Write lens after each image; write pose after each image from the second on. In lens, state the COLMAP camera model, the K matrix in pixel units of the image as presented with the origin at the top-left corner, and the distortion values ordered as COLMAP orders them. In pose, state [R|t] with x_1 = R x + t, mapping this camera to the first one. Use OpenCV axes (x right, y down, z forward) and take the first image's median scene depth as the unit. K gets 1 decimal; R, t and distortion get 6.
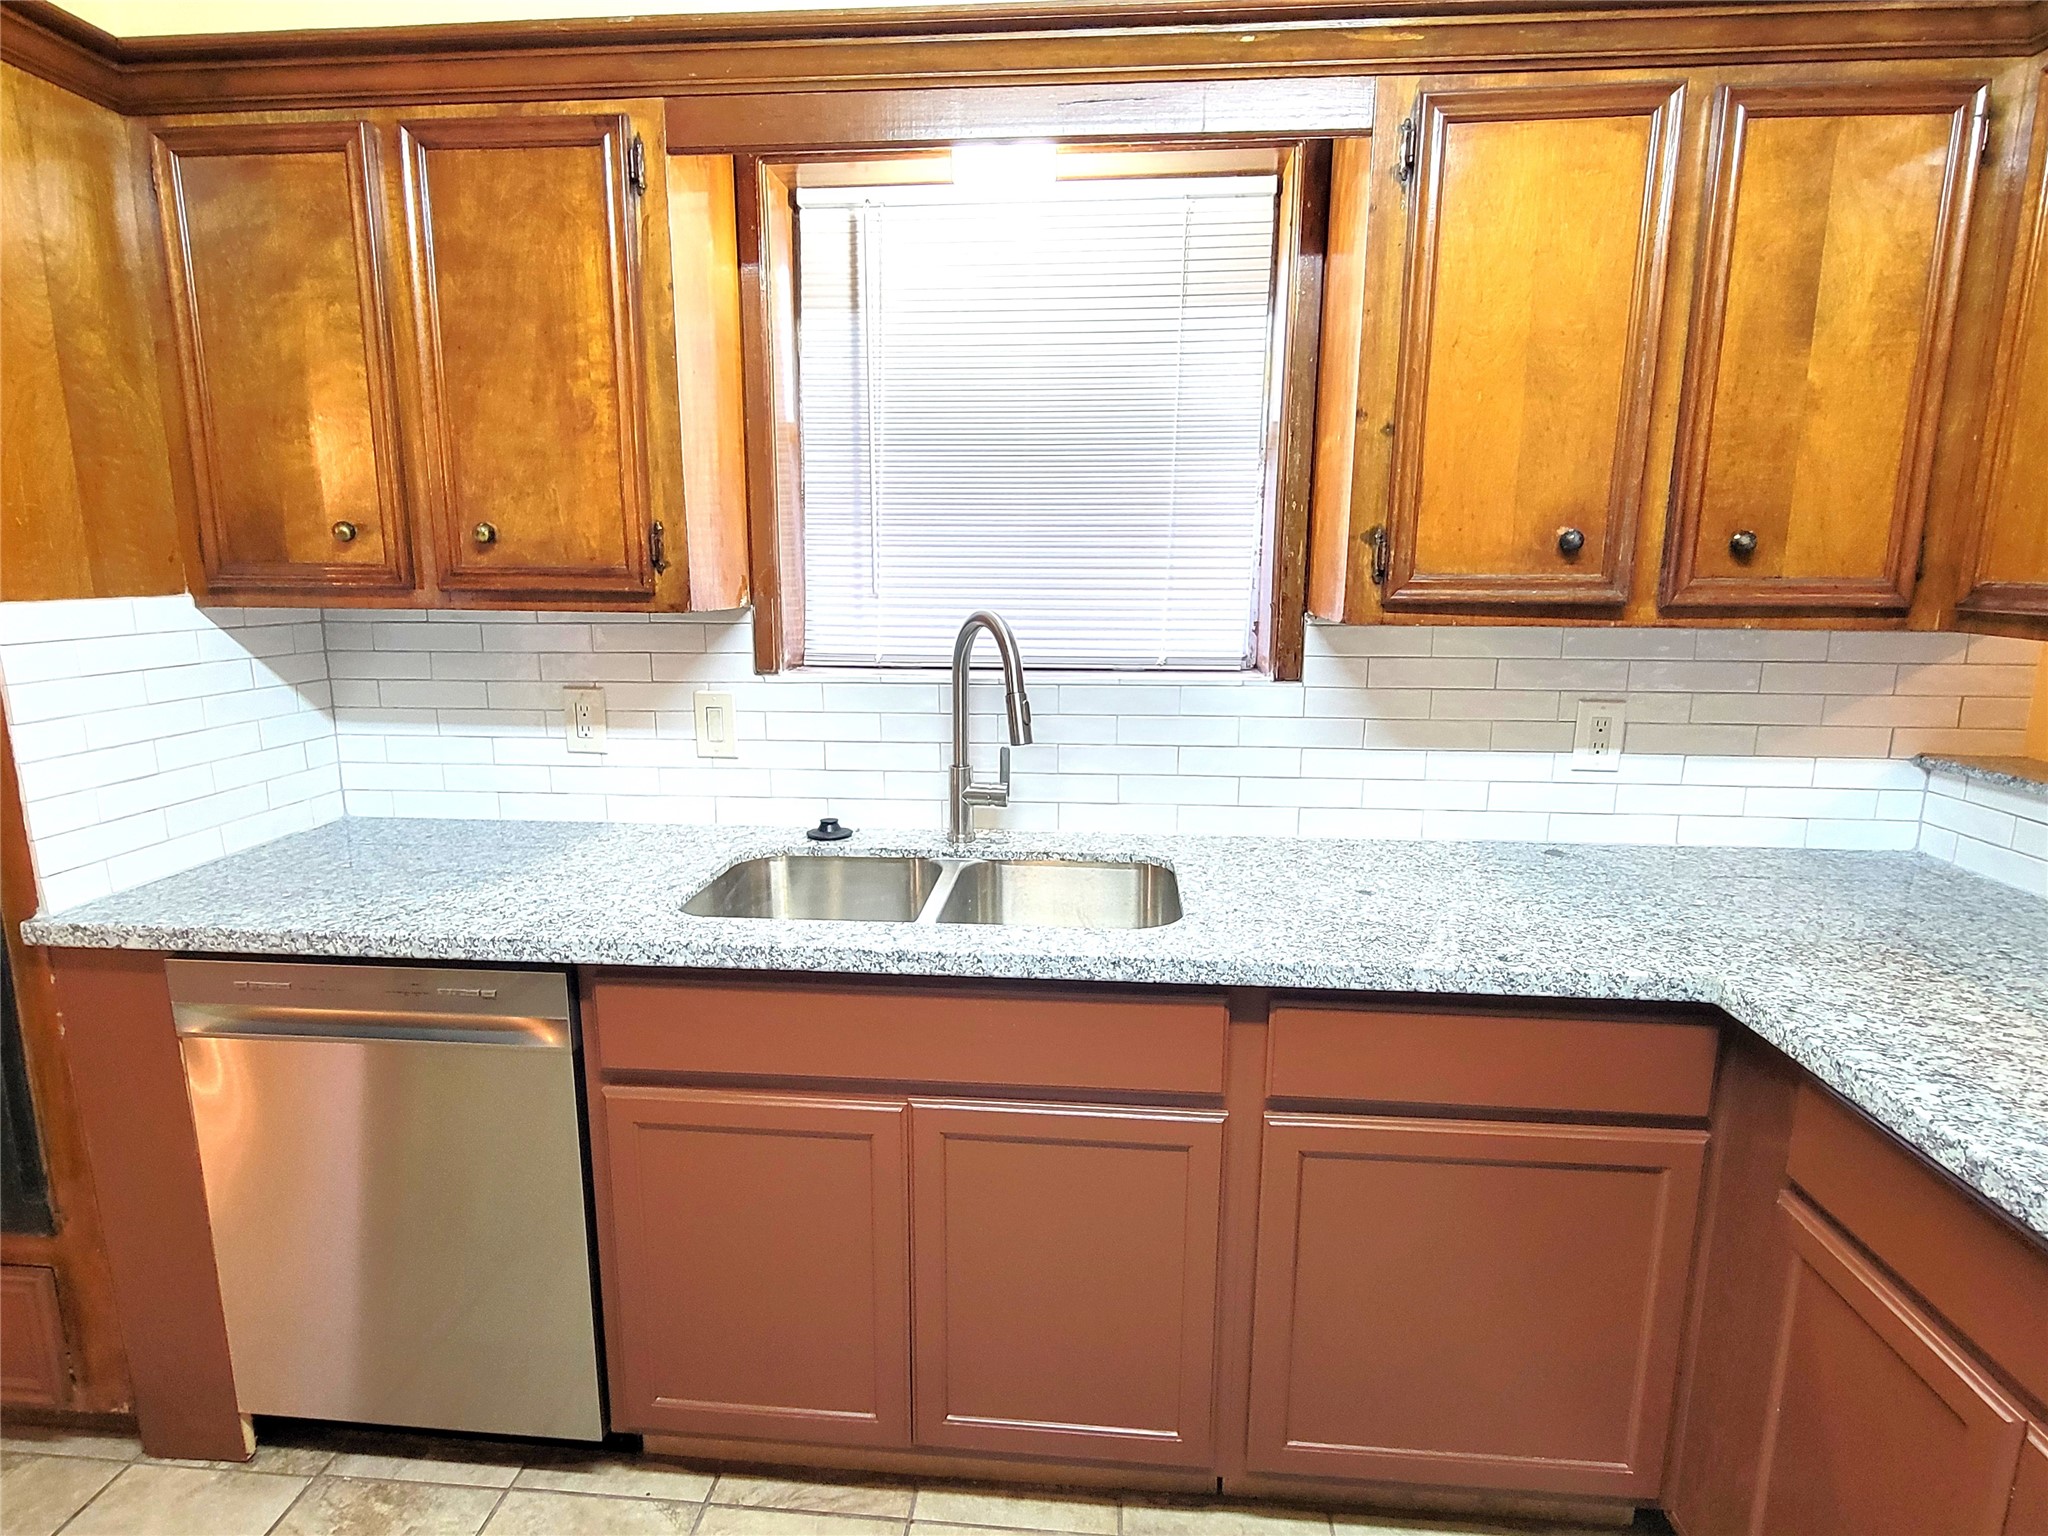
lens RADIAL K [[1106.4, 0, 1012.0], [0, 1106.4, 775.7], [0, 0, 1]] dist [-0.001245, 0.000286]
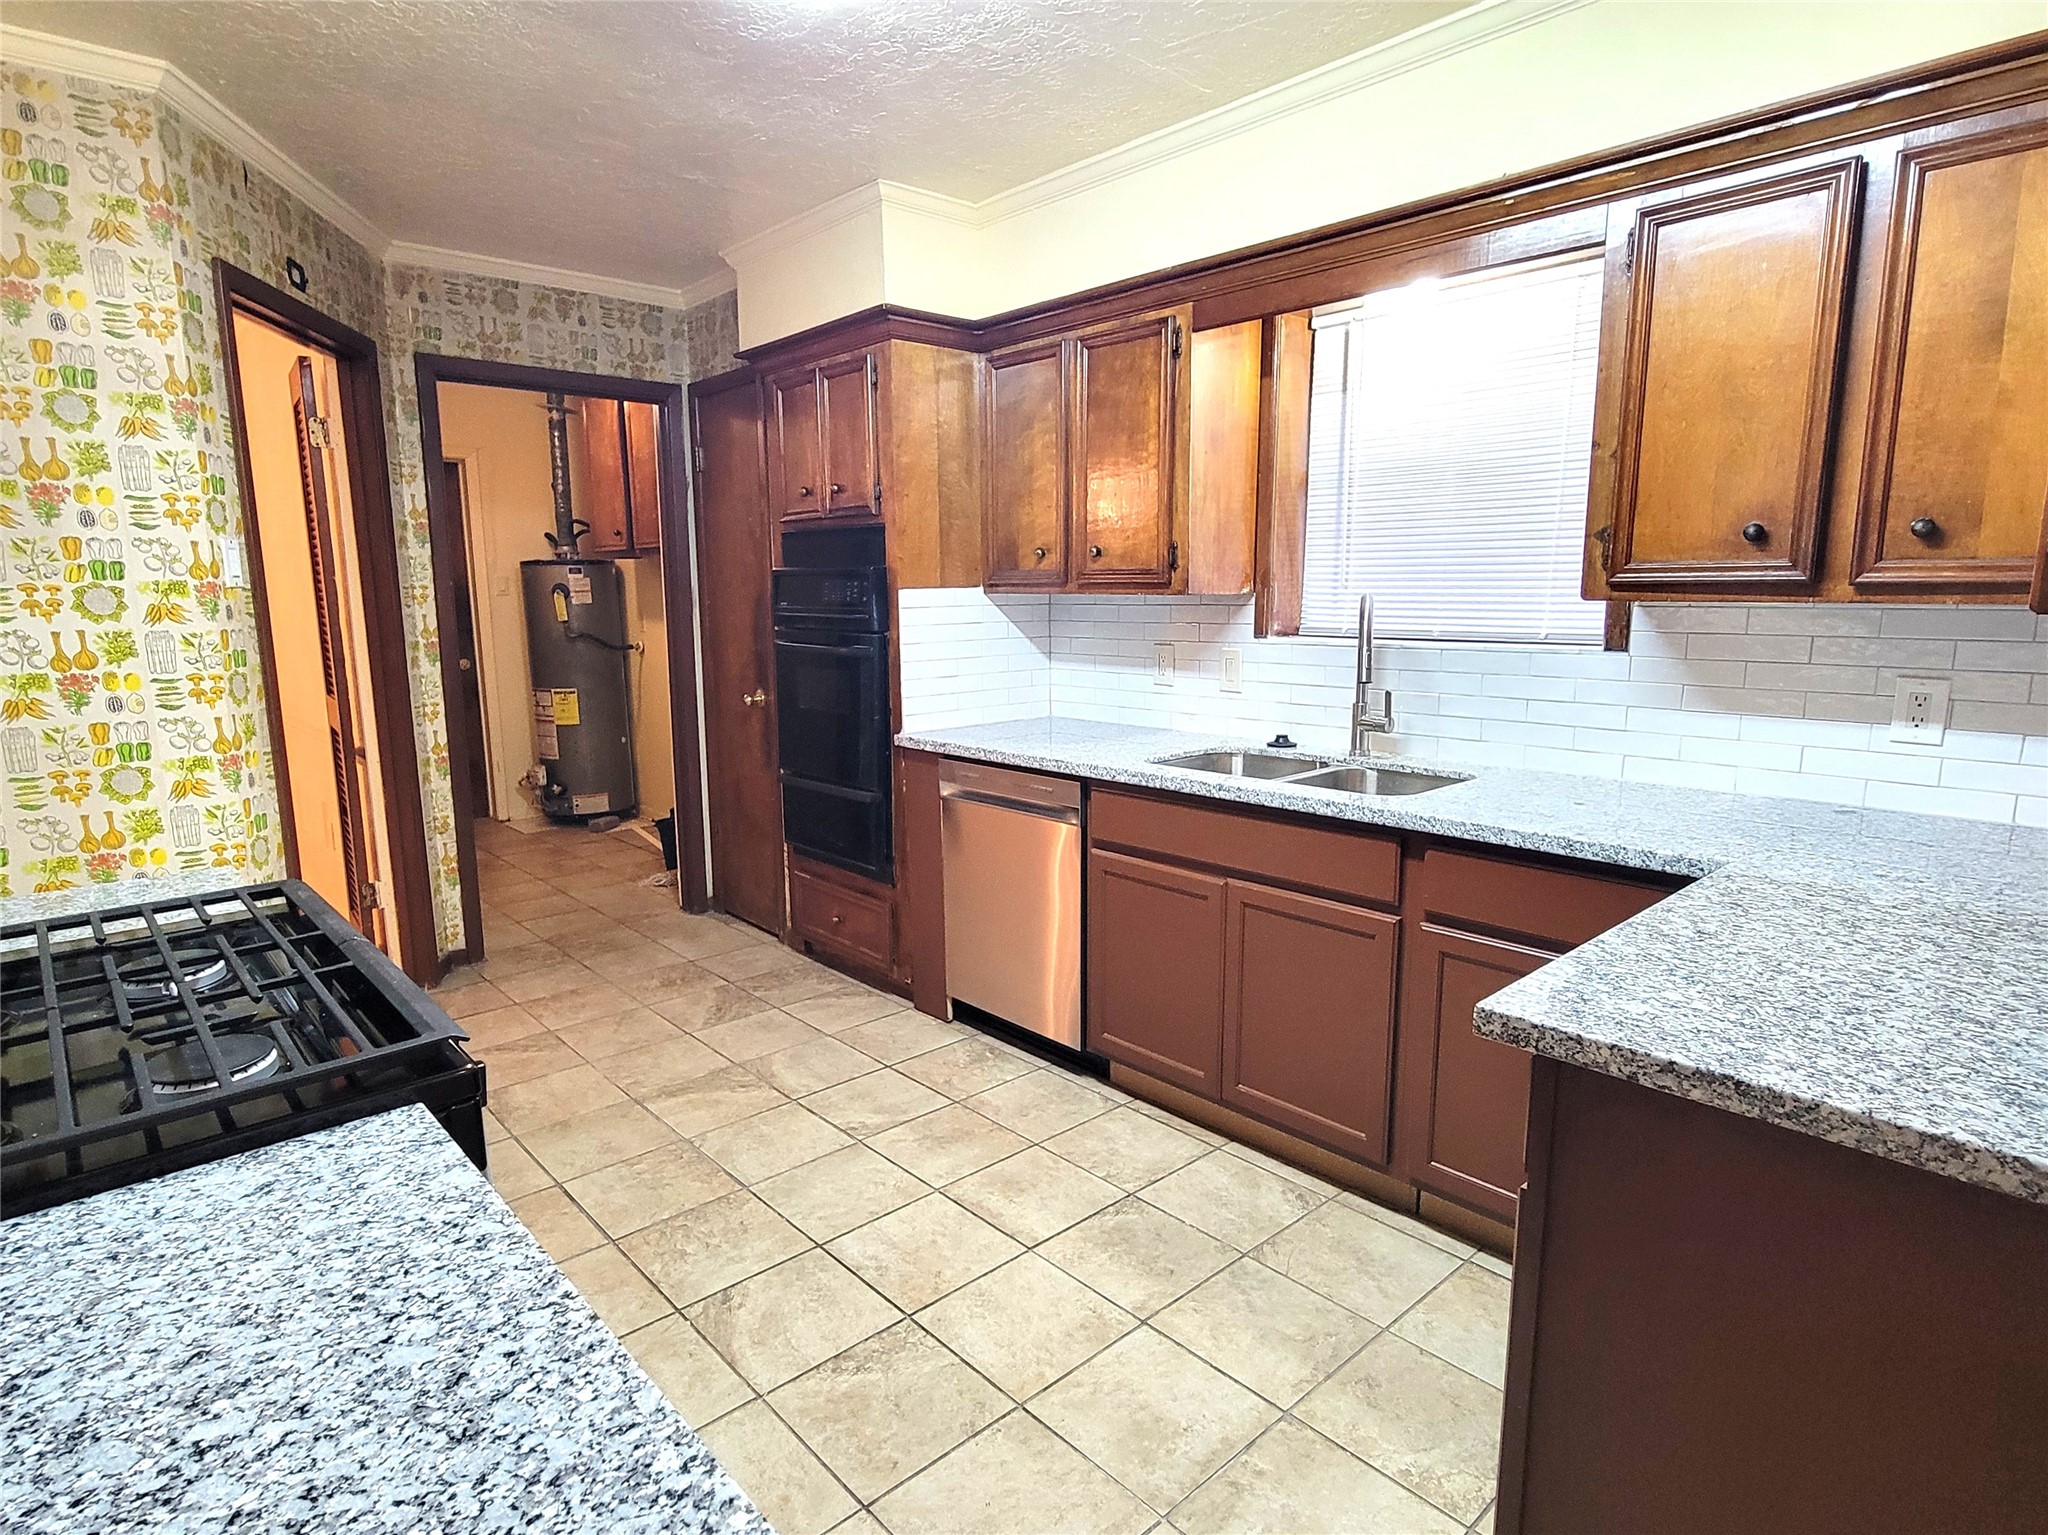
lens RADIAL K [[1124.2, 0, 1012.4], [0, 1124.2, 771.0], [0, 0, 1]] dist [-0.000979, -0.001858]
pose [[0.730854, 0.102360, -0.674815, 0.735355], [-0.116000, 0.992935, 0.024981, 0.113246], [0.672604, 0.060021, 0.737564, -0.452648]]
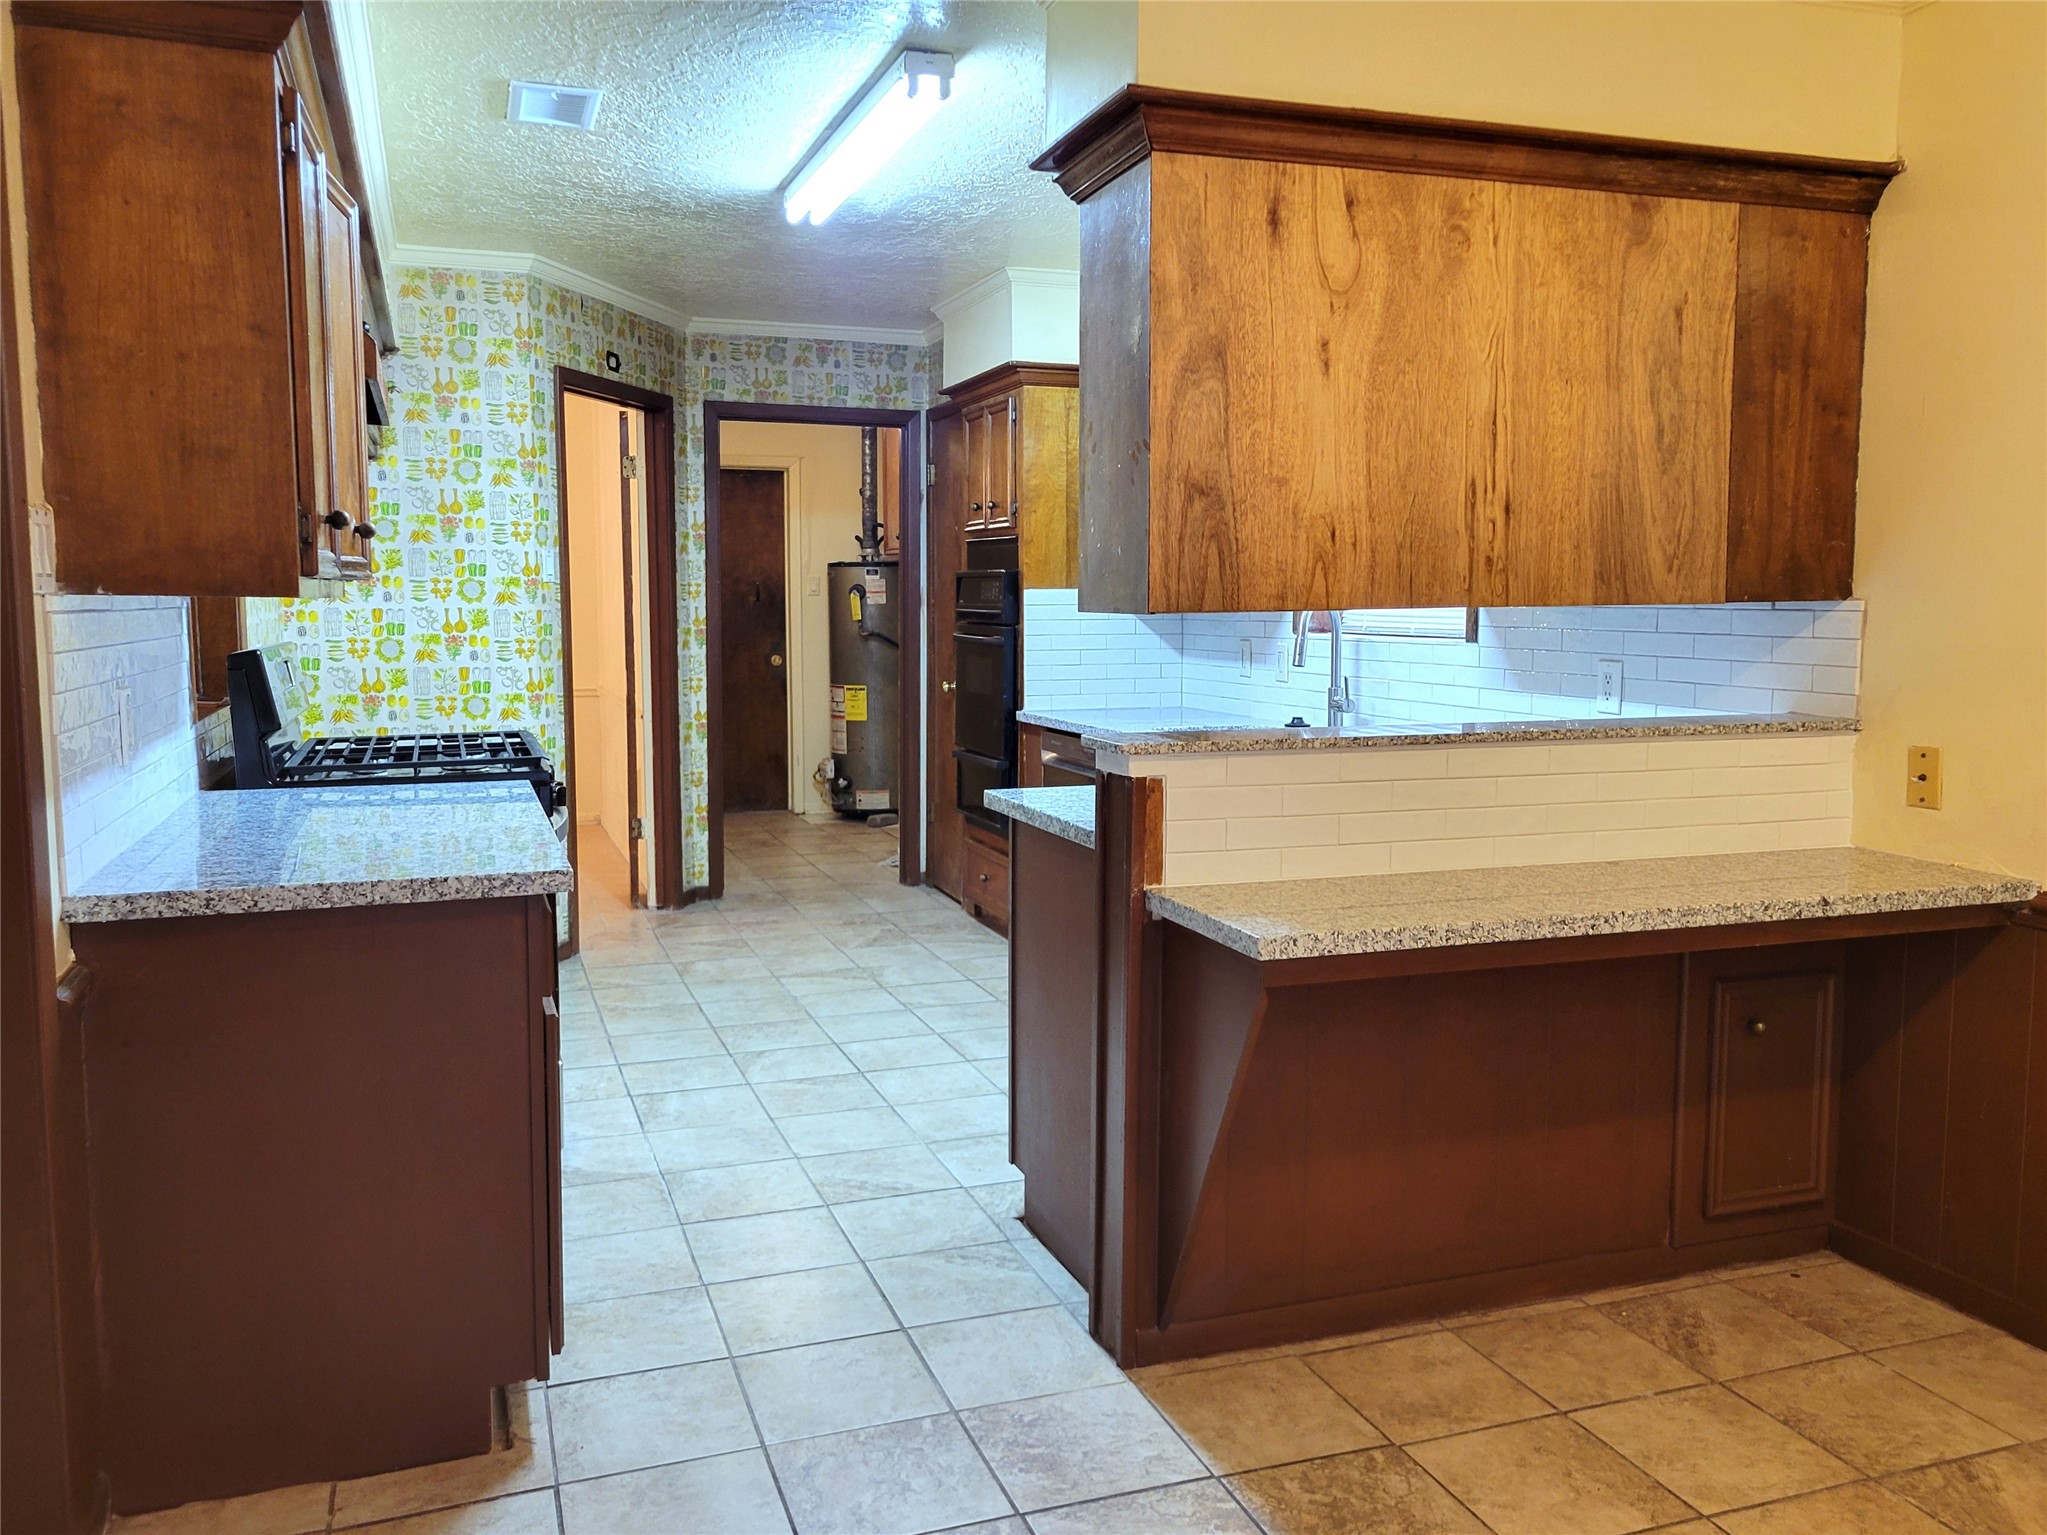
lens RADIAL K [[1638.7, 0, 1020.9], [0, 1638.7, 732.7], [0, 0, 1]] dist [0.032555, 0.002986]
pose [[0.418698, 0.073182, -0.905172, 2.404474], [-0.169020, 0.985611, 0.001503, 0.161971], [0.892258, 0.152363, 0.425042, -0.570960]]
